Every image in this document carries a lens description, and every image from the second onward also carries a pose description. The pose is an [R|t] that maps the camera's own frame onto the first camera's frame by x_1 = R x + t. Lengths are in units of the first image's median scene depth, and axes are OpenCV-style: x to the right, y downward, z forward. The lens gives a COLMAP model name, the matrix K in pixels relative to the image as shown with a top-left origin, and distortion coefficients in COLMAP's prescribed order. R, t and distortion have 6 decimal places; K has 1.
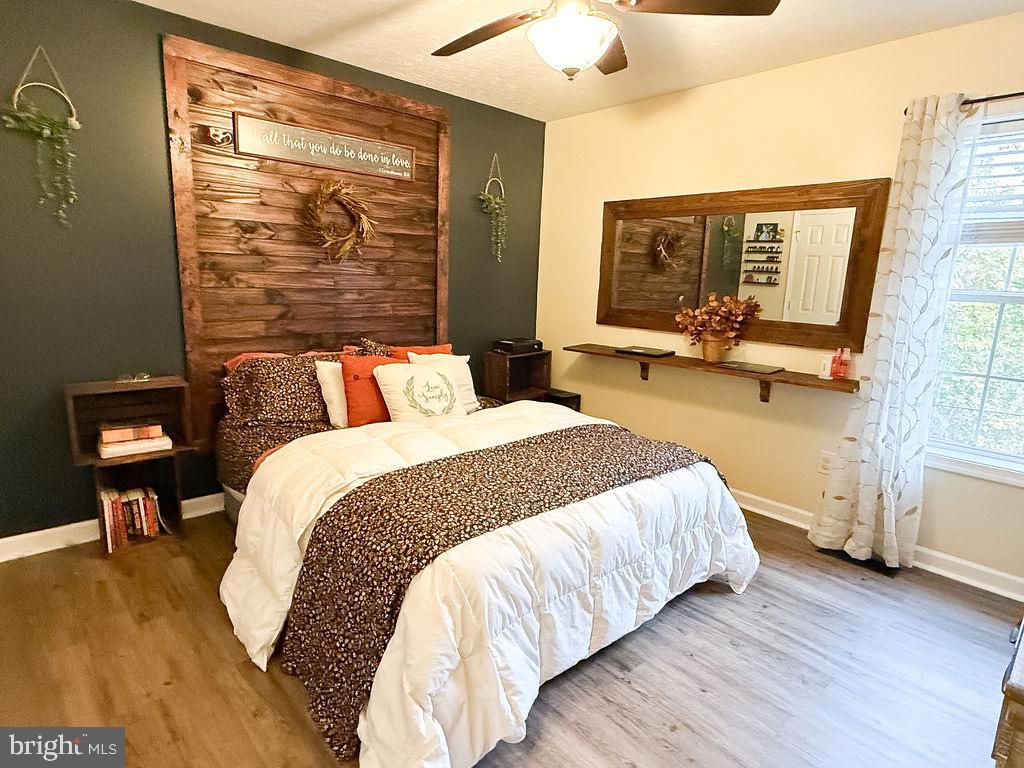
lens RADIAL K [[568.3, 0, 510.6], [0, 568.3, 388.1], [0, 0, 1]] dist [-0.006750, 0.000663]
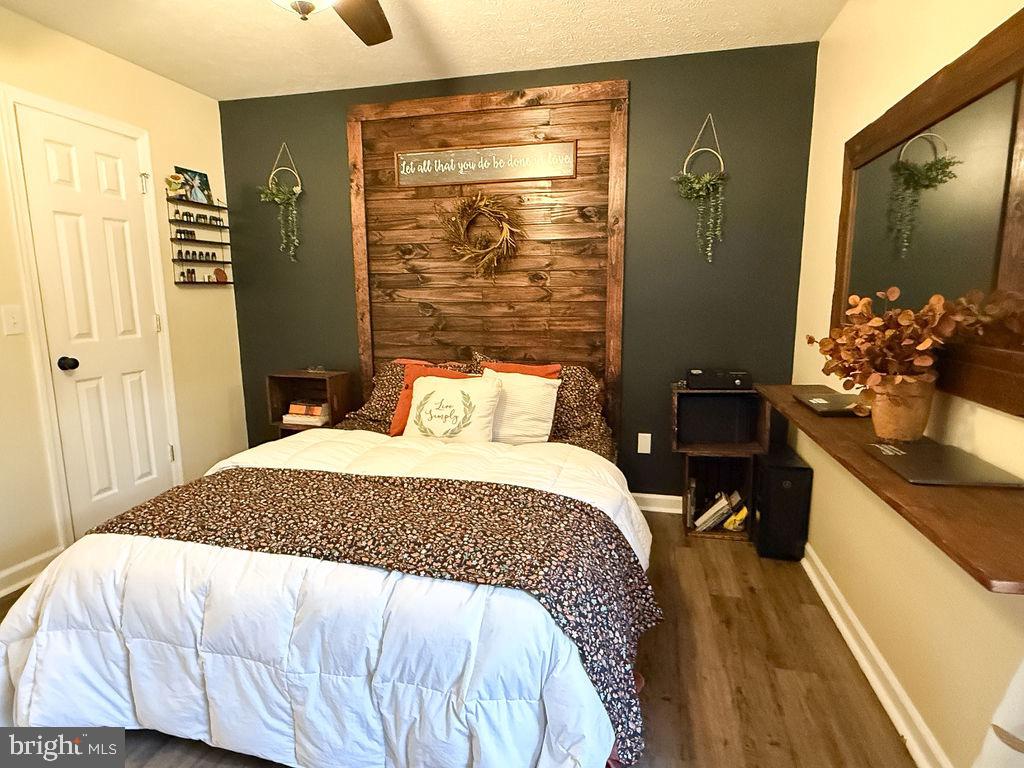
lens RADIAL K [[568.3, 0, 510.3], [0, 568.3, 391.0], [0, 0, 1]] dist [-0.006750, 0.000663]
pose [[0.553037, 0.101014, -0.827010, 0.672787], [-0.137271, 0.990105, 0.029140, -0.066246], [0.821770, 0.097409, 0.561431, 0.590499]]
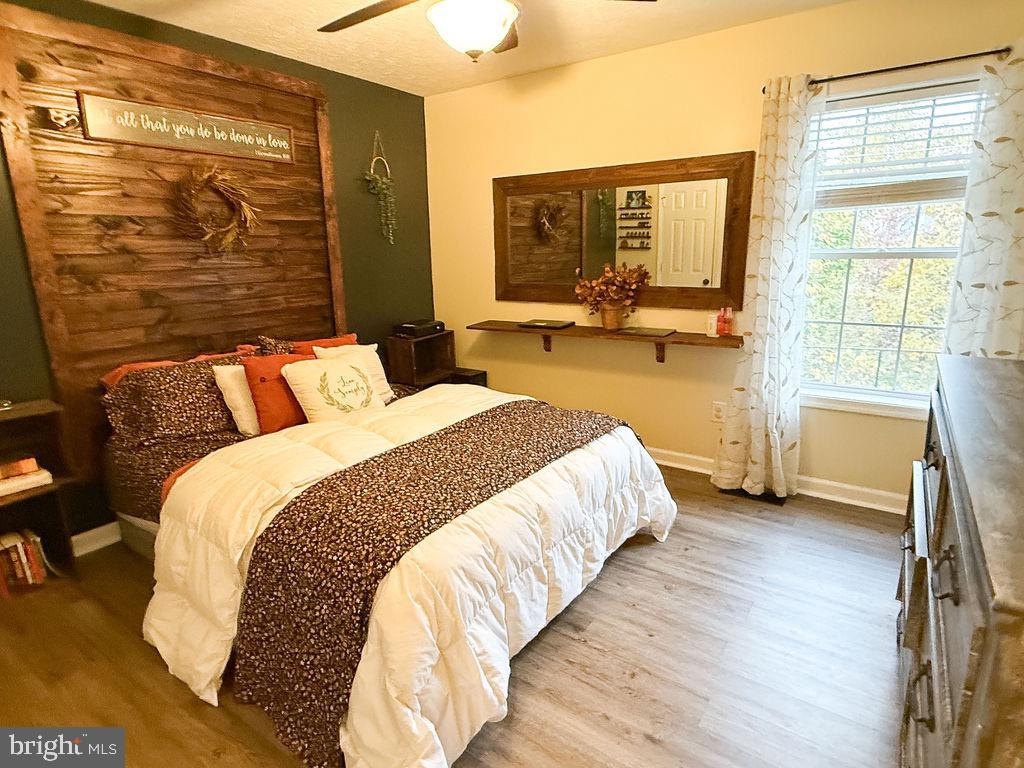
lens RADIAL K [[568.3, 0, 510.5], [0, 568.3, 383.9], [0, 0, 1]] dist [-0.006750, 0.000663]
pose [[0.973820, -0.104074, 0.202098, -0.064623], [0.095731, 0.994118, 0.050655, -0.020292], [-0.206181, -0.029982, 0.978054, 0.000944]]
